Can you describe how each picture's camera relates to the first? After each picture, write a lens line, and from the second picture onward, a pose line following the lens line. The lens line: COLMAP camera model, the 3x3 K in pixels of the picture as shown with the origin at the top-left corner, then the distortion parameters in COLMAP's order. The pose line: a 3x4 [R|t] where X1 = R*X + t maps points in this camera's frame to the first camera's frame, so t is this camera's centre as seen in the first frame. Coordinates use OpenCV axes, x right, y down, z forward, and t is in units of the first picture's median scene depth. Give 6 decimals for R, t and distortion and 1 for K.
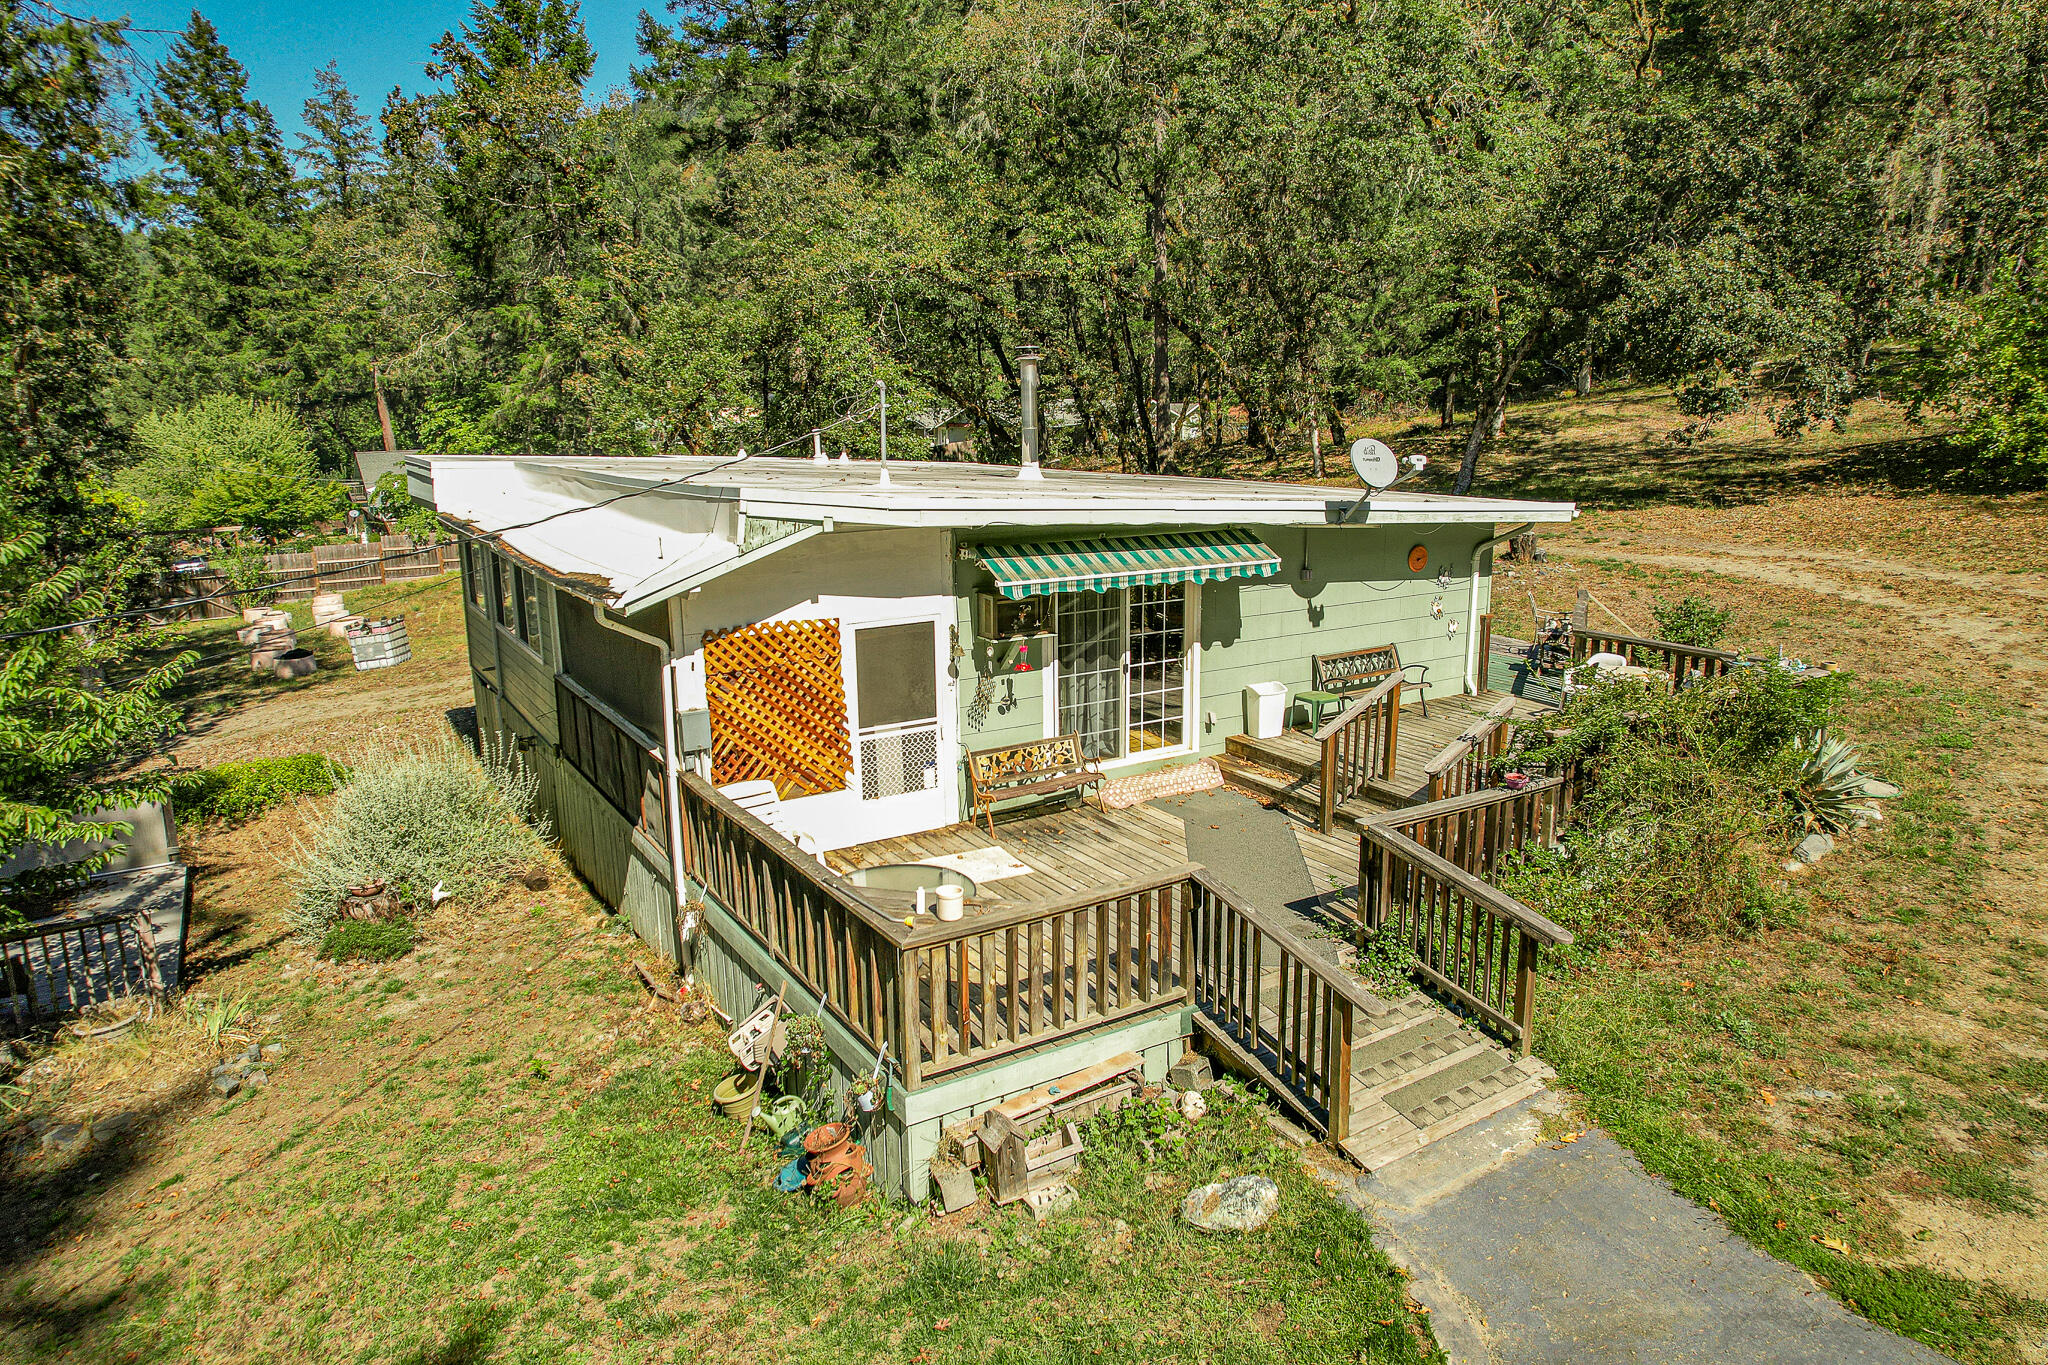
lens RADIAL K [[1302.6, 0, 1037.9], [0, 1302.6, 686.4], [0, 0, 1]] dist [-0.035738, 0.015528]
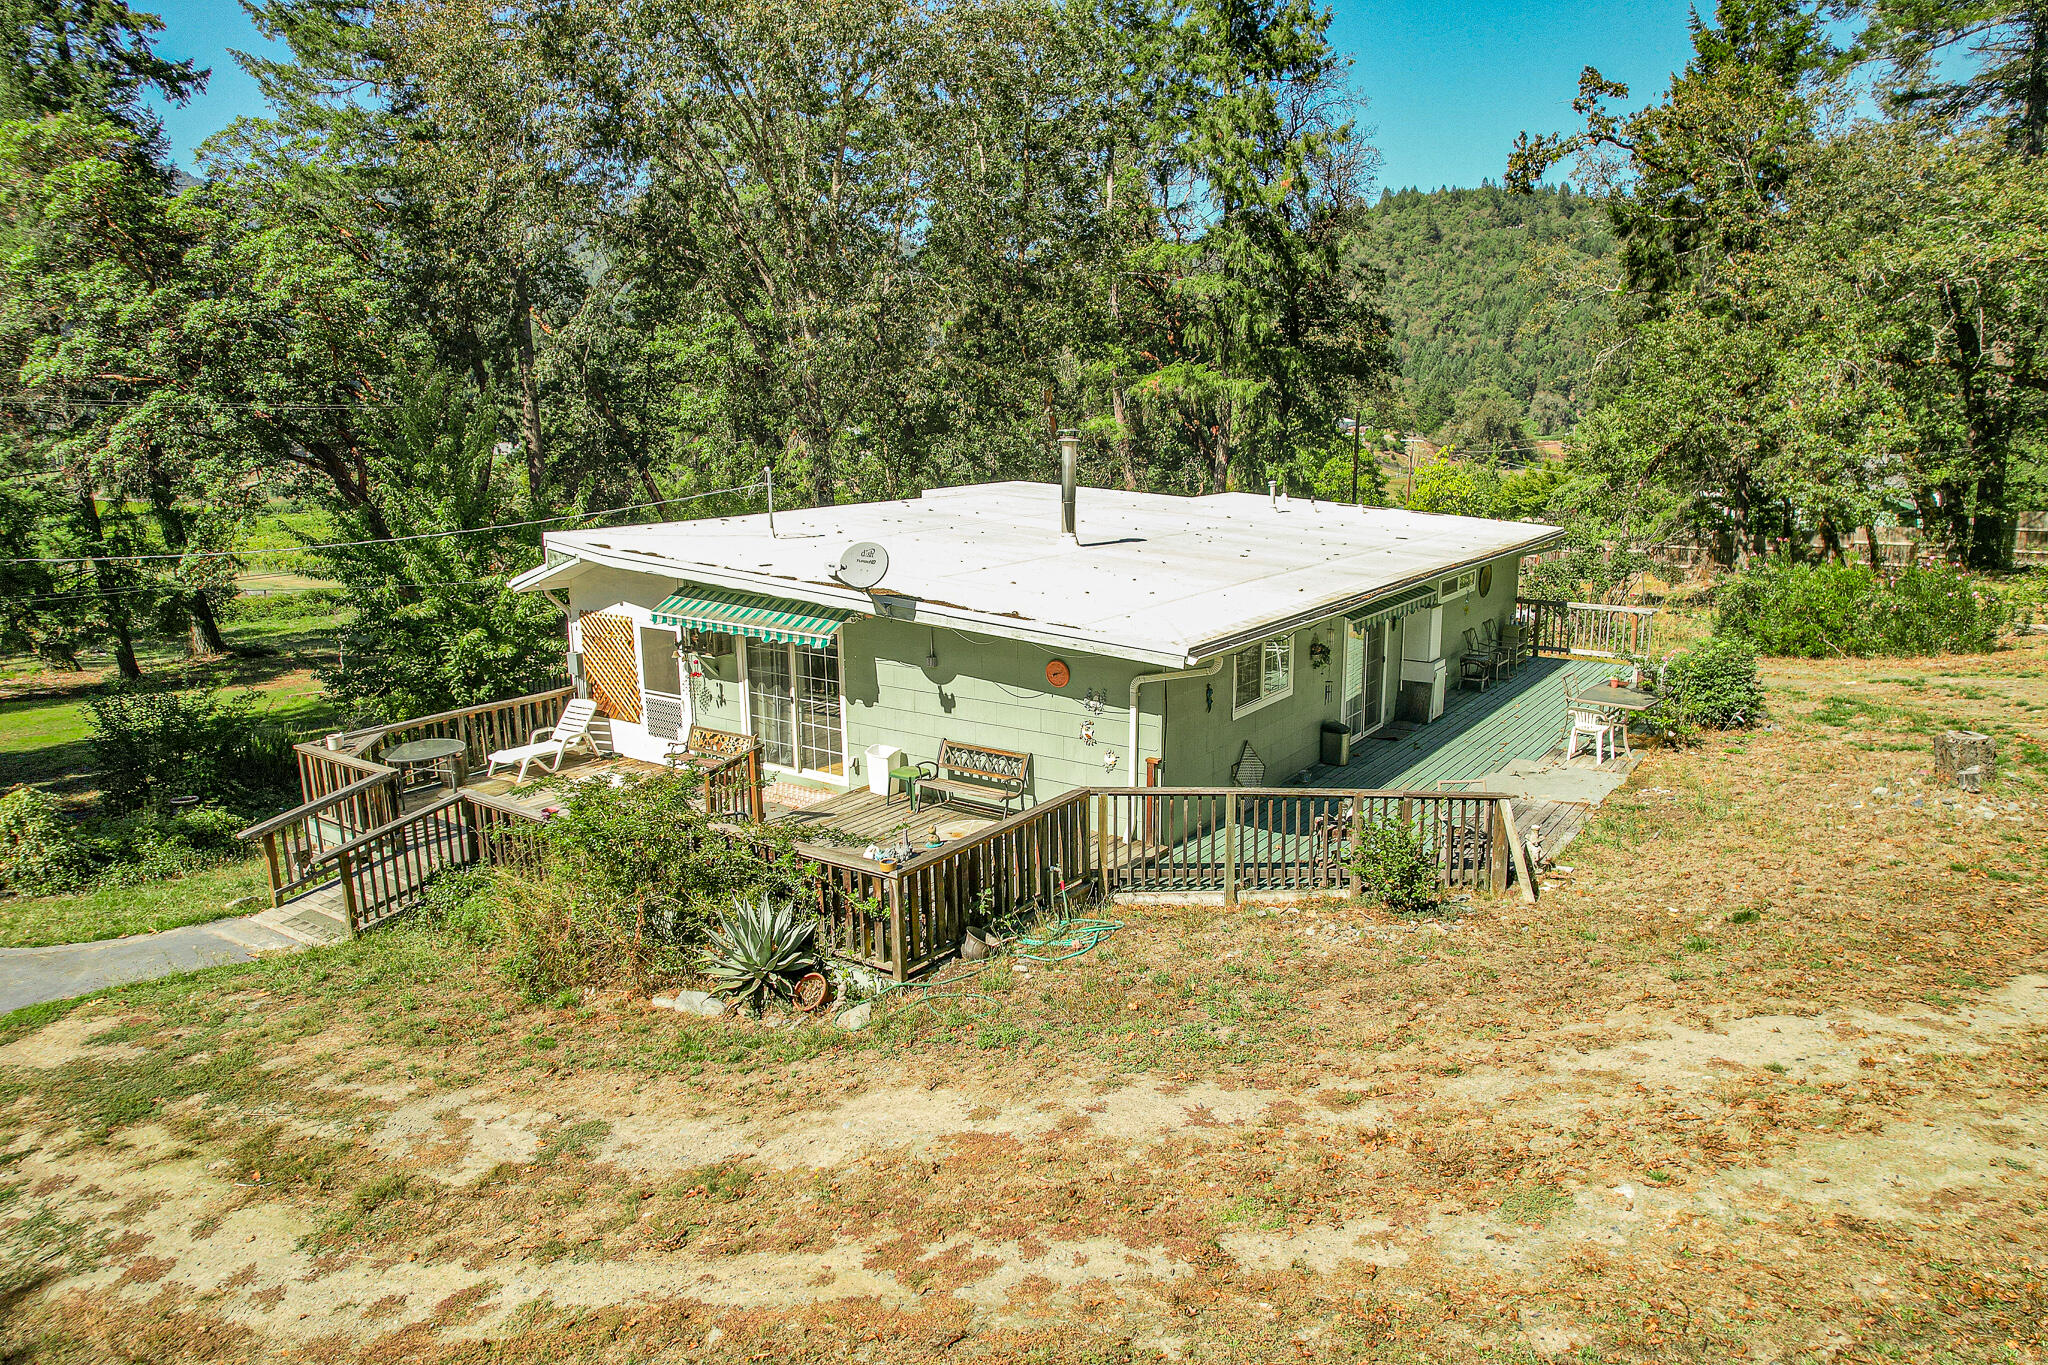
lens RADIAL K [[1302.6, 0, 1027.4], [0, 1302.6, 687.9], [0, 0, 1]] dist [-0.035738, 0.015528]
pose [[0.387703, 0.202670, -0.899228, 1.368619], [-0.192707, 0.971795, 0.135939, -0.255979], [0.901416, 0.120583, 0.415824, 0.706369]]
